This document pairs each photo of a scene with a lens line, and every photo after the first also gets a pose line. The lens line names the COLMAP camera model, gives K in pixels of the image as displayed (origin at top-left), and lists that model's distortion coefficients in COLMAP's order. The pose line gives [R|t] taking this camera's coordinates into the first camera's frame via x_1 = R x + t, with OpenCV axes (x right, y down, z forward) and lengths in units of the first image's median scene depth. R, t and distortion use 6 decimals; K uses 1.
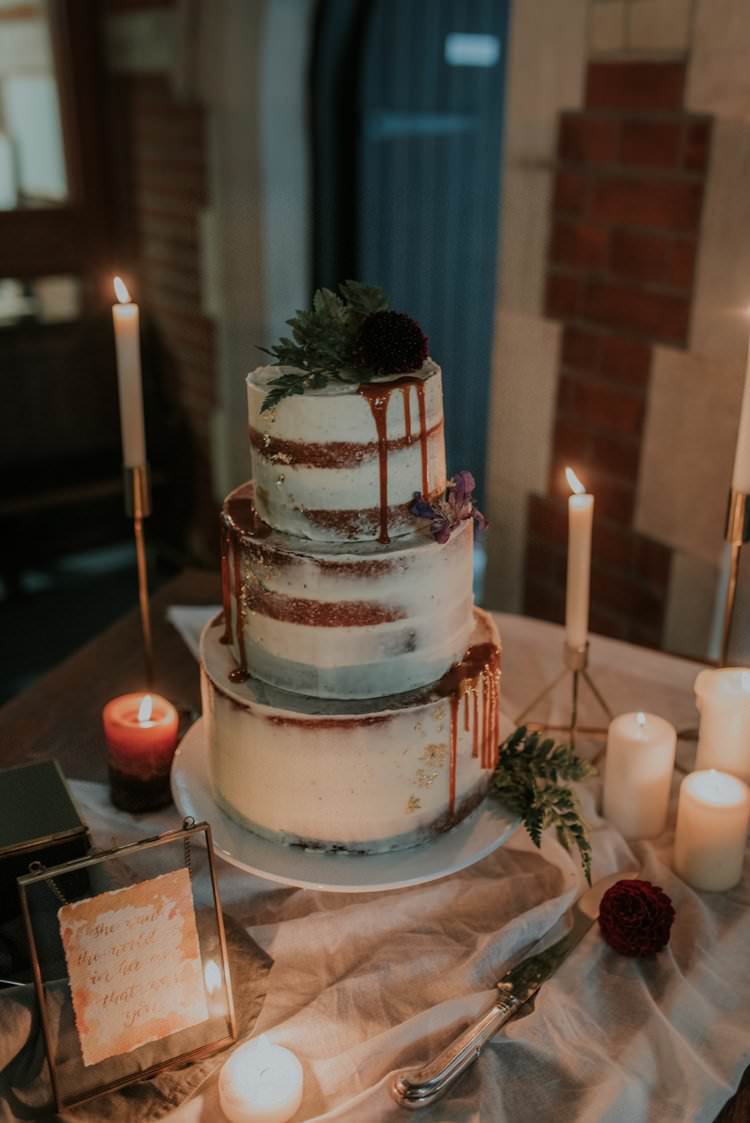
lens RADIAL K [[1106.1, 0, 380.1], [0, 1106.1, 564.5], [0, 0, 1]] dist [0.013764, 0.000000]
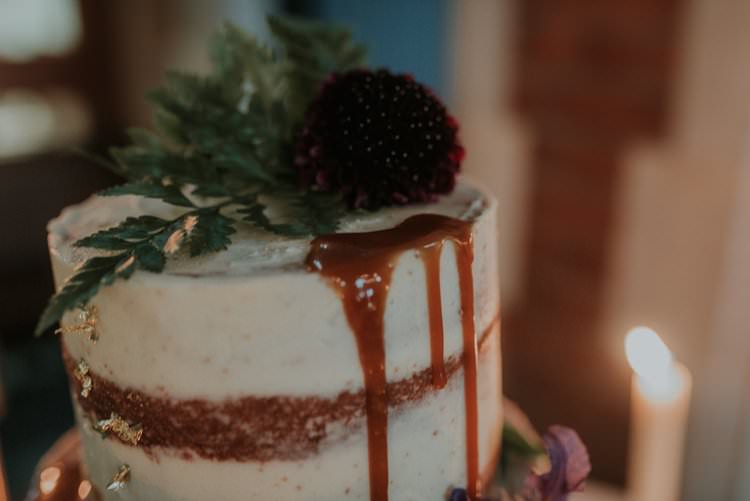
lens RADIAL K [[738.7, 0, 369.6], [0, 738.7, 265.8], [0, 0, 1]] dist [0.013764, 0.000000]
pose [[0.998497, -0.026139, 0.048181, -0.010880], [0.028591, 0.998293, -0.050925, -0.137346], [-0.046768, 0.052226, 0.997540, 0.724864]]
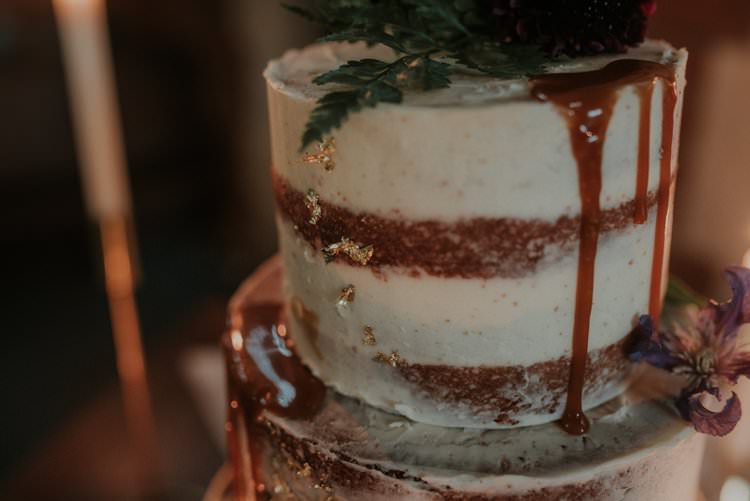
lens RADIAL K [[738.7, 0, 374.7], [0, 738.7, 253.8], [0, 0, 1]] dist [0.013764, 0.000000]
pose [[0.999802, -0.016011, 0.011809, -0.081756], [0.015510, 0.999024, 0.041355, -0.106370], [-0.012460, -0.041164, 0.999075, 0.702724]]
